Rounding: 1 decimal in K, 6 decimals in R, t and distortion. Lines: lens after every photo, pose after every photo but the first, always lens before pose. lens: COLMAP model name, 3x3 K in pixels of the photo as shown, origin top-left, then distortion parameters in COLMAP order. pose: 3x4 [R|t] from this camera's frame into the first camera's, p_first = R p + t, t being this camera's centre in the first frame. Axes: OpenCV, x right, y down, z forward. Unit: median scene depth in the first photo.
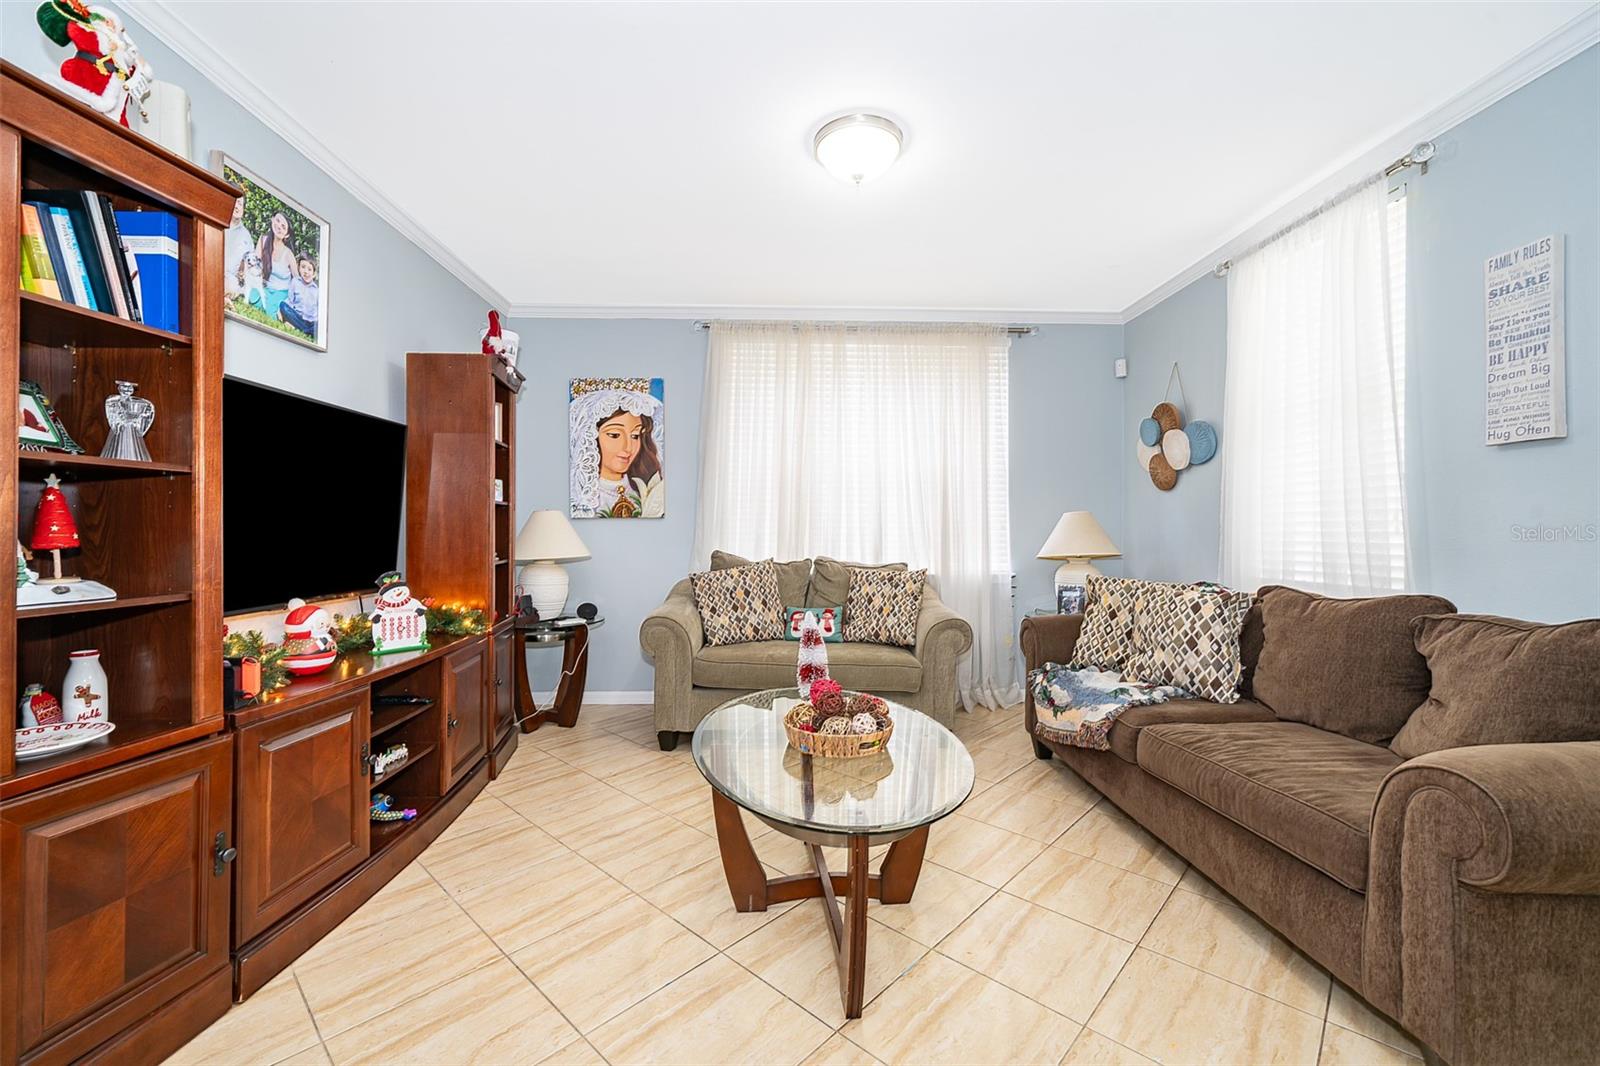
lens RADIAL K [[657.8, 0, 800.4], [0, 657.8, 530.4], [0, 0, 1]] dist [-0.001851, 0.000725]
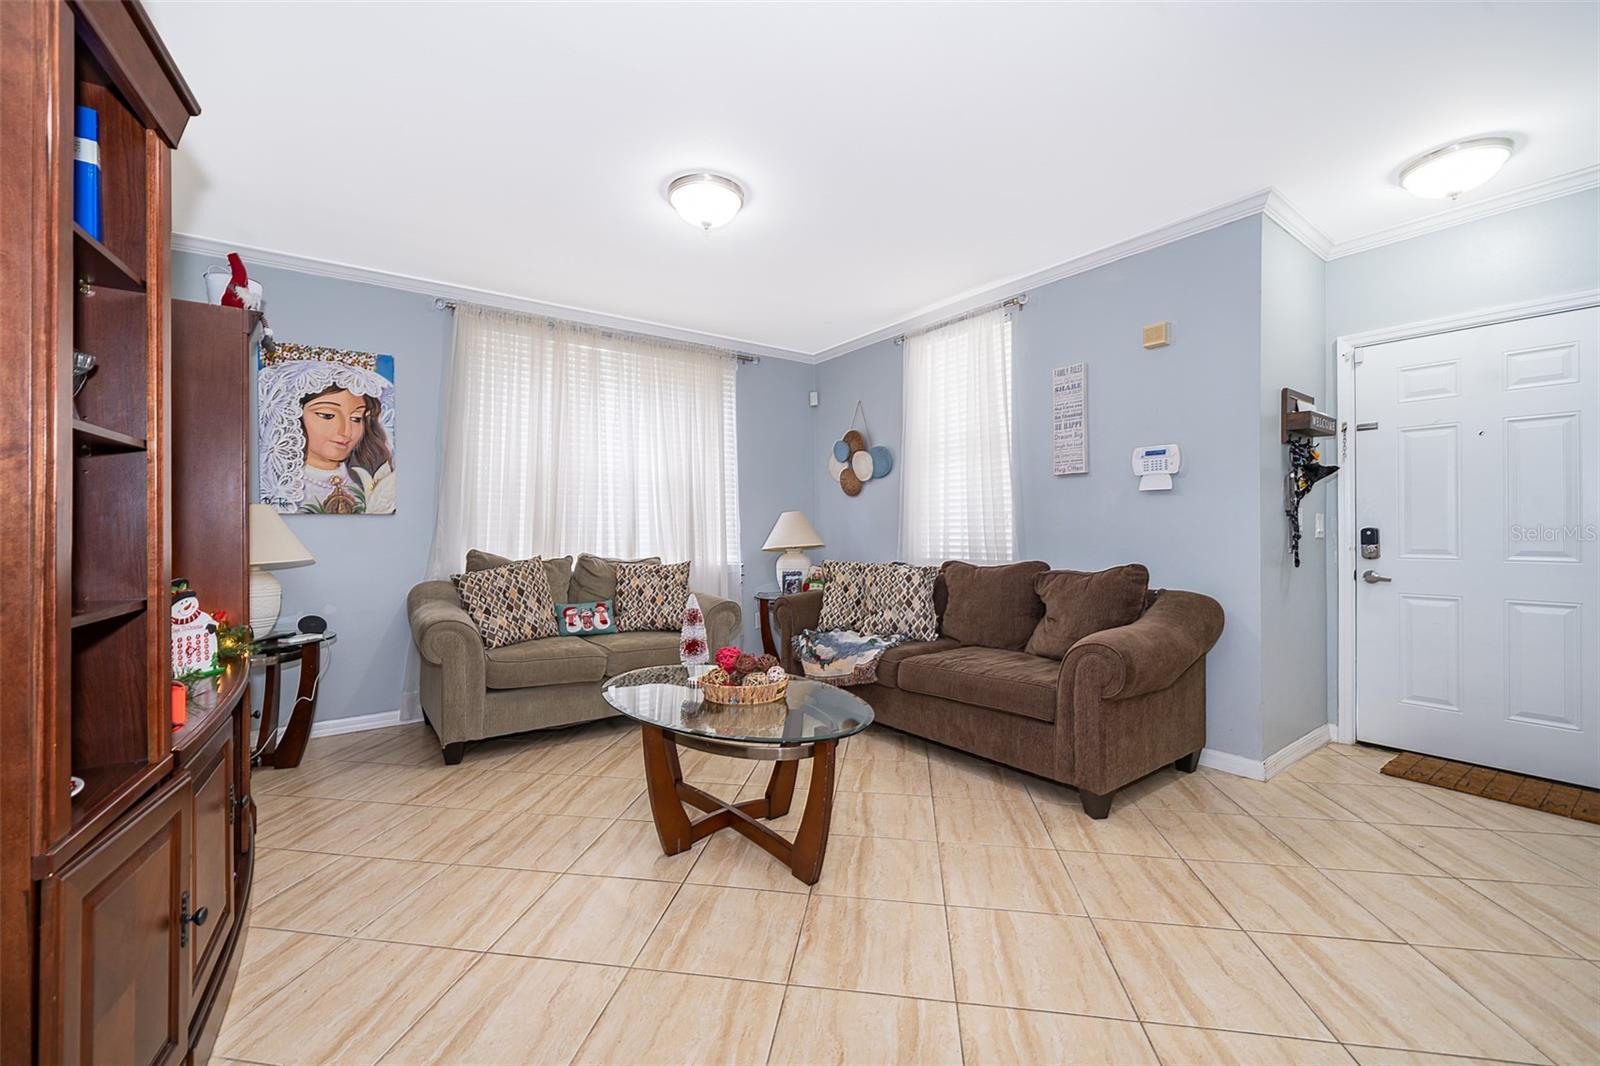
lens RADIAL K [[657.8, 0, 804.2], [0, 657.8, 533.3], [0, 0, 1]] dist [-0.001851, 0.000725]
pose [[0.824396, -0.009352, 0.565936, -0.317349], [0.008013, 0.999956, 0.004851, 0.007744], [-0.565957, 0.000535, 0.824435, -0.045893]]
